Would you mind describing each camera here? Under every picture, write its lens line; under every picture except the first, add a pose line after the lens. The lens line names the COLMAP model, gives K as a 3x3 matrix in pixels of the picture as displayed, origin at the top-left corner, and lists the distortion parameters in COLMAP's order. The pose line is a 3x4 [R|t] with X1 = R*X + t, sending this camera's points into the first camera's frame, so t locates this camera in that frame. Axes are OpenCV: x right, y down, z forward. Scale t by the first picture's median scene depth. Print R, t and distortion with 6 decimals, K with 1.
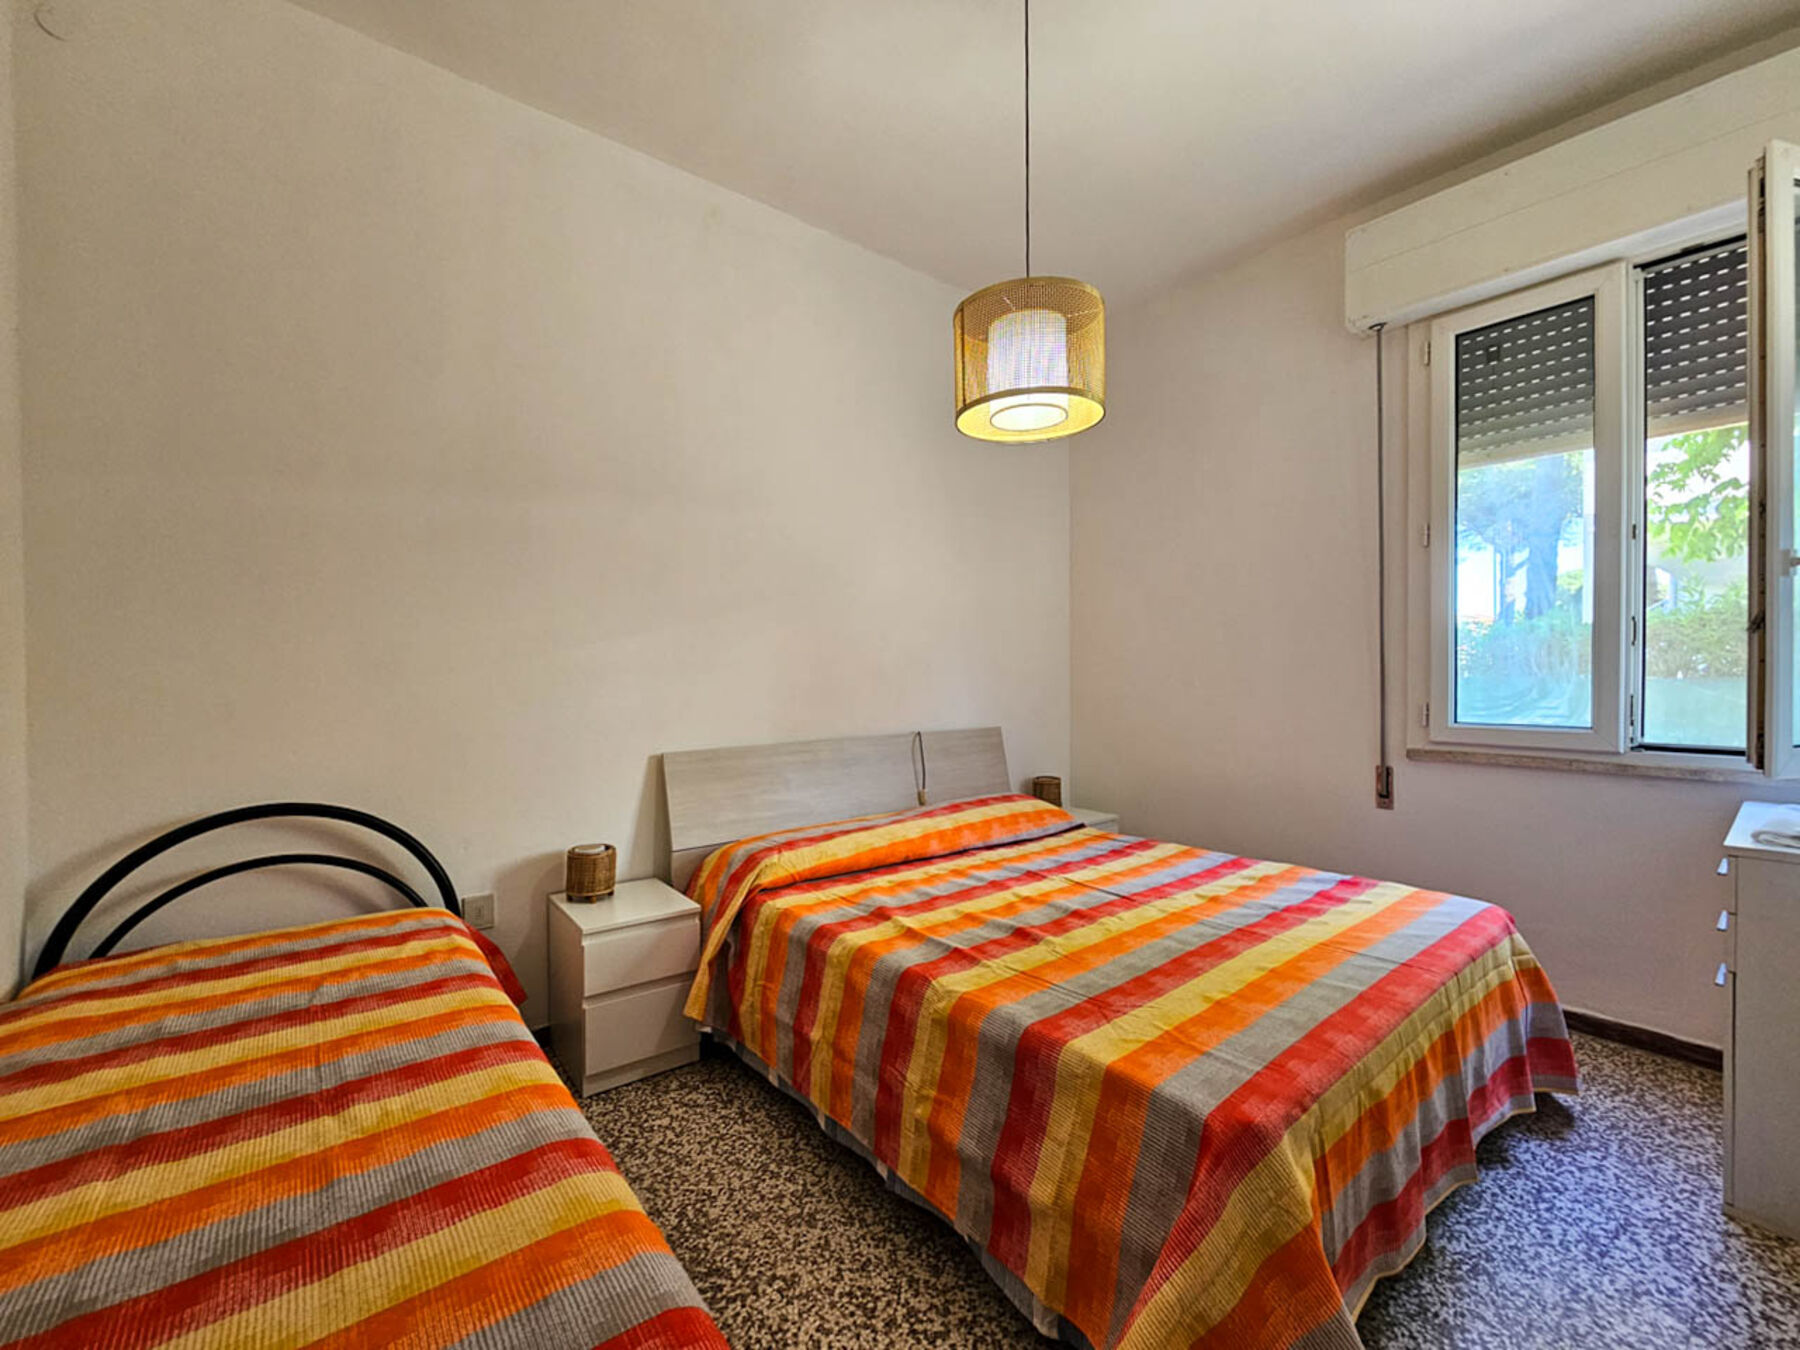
lens RADIAL K [[760.7, 0, 900.0], [0, 760.7, 675.0], [0, 0, 1]] dist [0.000036, 0.000154]
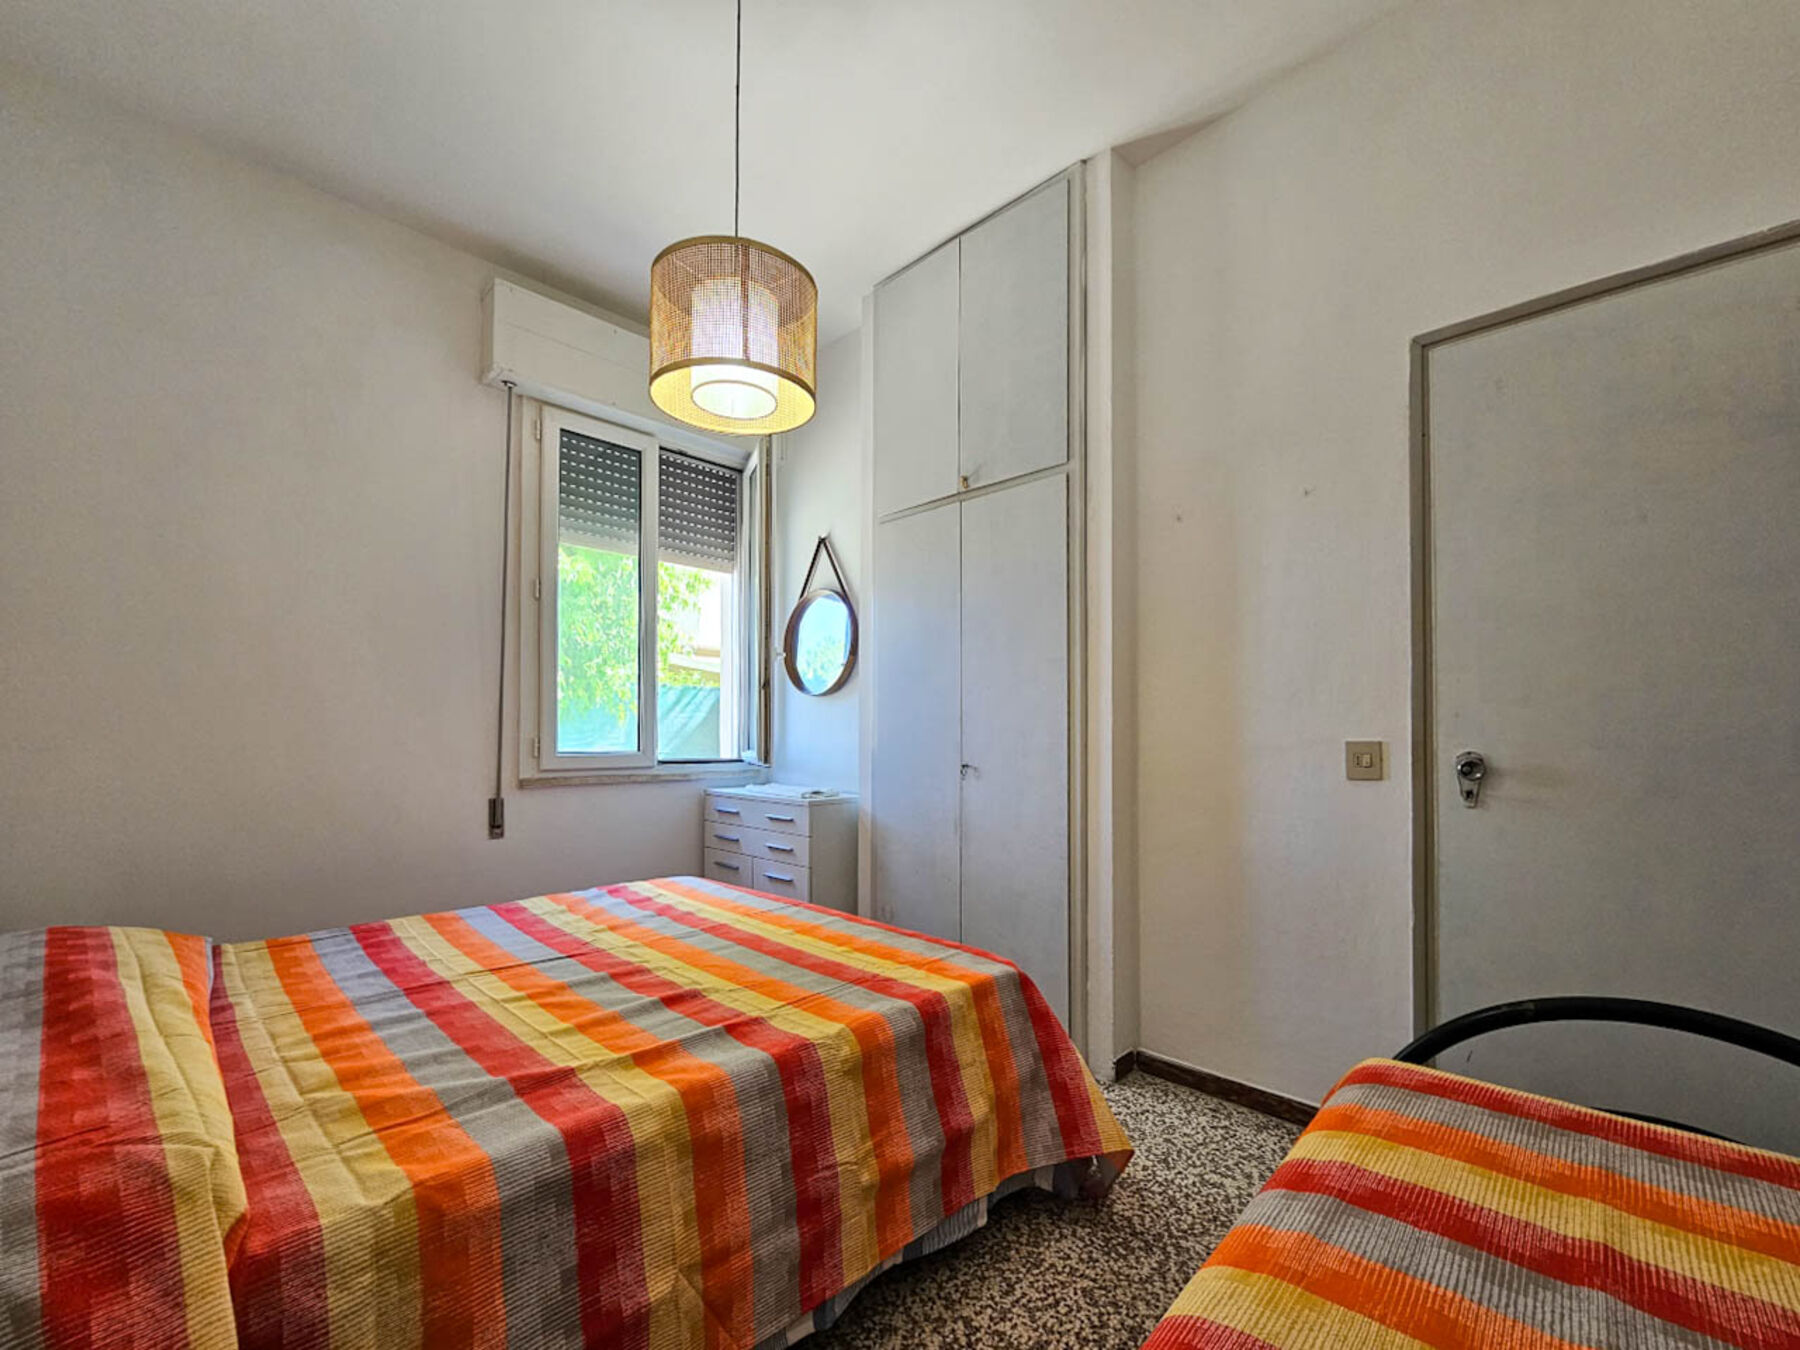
lens RADIAL K [[744.4, 0, 901.7], [0, 744.4, 711.5], [0, 0, 1]] dist [0.000308, -0.000112]
pose [[-0.117870, 0.036017, 0.992376, -0.581353], [0.002746, 0.999350, -0.035944, 0.050832], [-0.993025, -0.001512, -0.117893, 0.733159]]
